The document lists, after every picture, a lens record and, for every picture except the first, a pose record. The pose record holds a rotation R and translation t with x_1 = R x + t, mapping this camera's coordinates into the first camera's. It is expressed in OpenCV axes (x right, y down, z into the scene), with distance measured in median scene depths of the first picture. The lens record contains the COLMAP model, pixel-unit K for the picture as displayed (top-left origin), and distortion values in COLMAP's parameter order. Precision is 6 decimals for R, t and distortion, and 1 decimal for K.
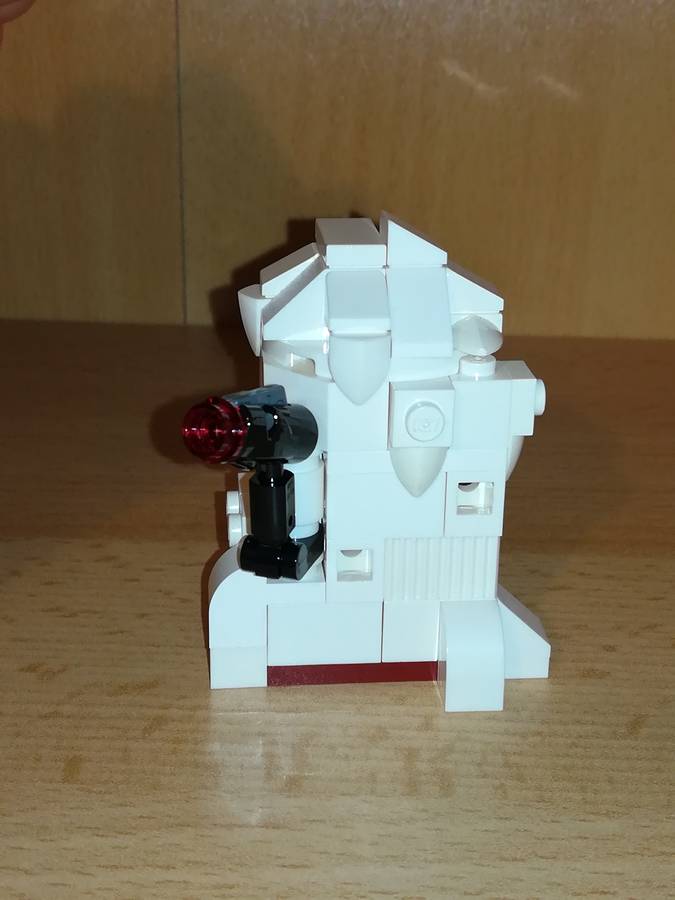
lens RADIAL K [[1386.9, 0, 325.5], [0, 1386.9, 455.5], [0, 0, 1]] dist [0.173211, -0.575893]
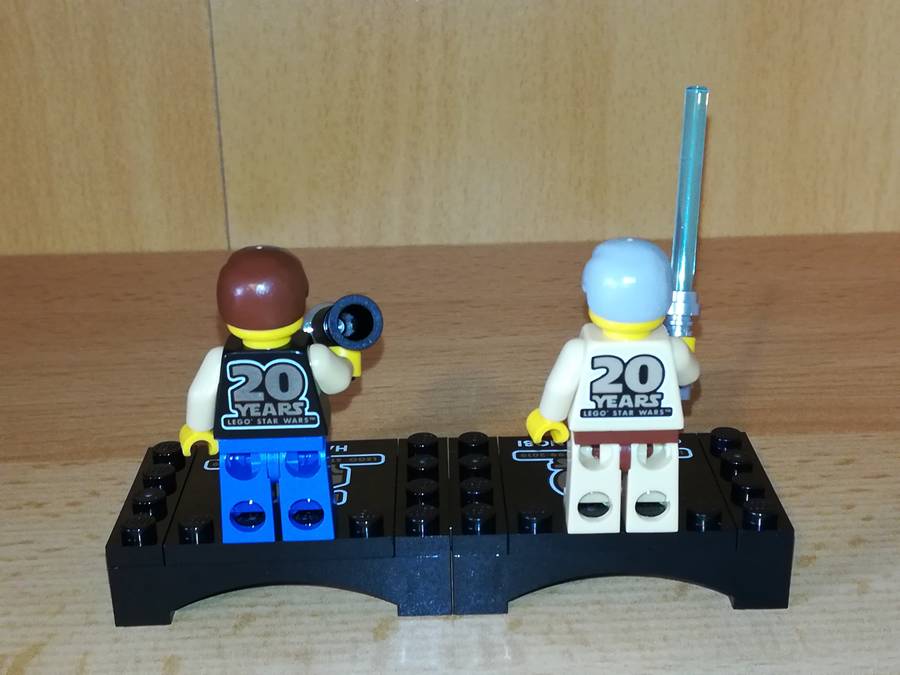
lens RADIAL K [[1386.9, 0, 450.0], [0, 1386.9, 337.5], [0, 0, 1]] dist [0.173211, -0.575893]
pose [[0.995530, -0.061507, 0.071674, -0.028442], [0.063160, 0.997782, -0.021028, 0.007303], [-0.070222, 0.025461, 0.997206, -0.090075]]
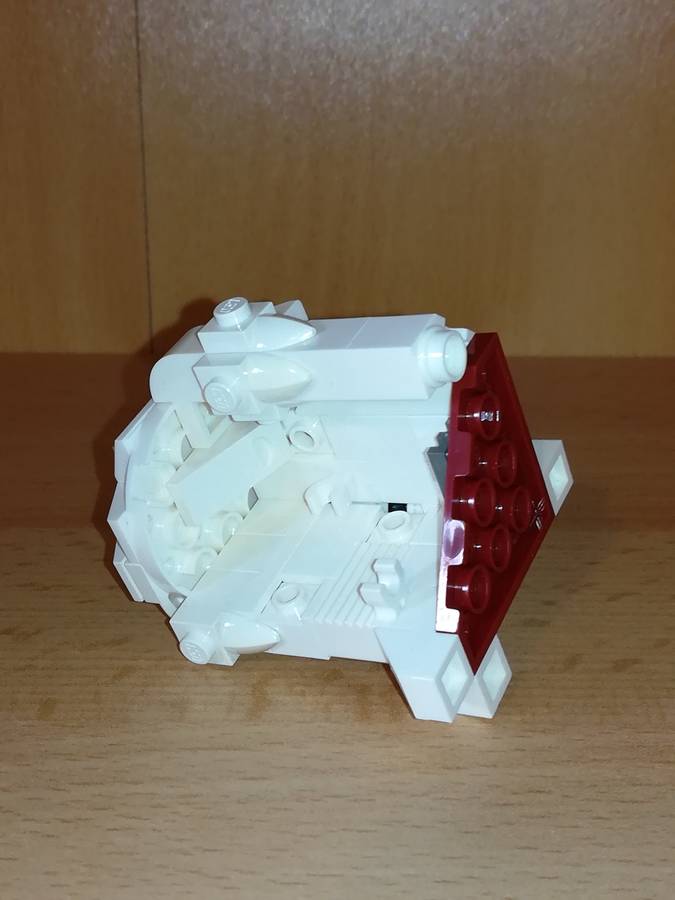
lens RADIAL K [[1386.9, 0, 325.5], [0, 1386.9, 455.5], [0, 0, 1]] dist [0.173211, -0.575893]
pose [[0.999563, -0.023286, 0.018204, 0.016536], [0.024426, 0.997580, -0.065100, 0.101294], [-0.016644, 0.065516, 0.997713, -0.079032]]
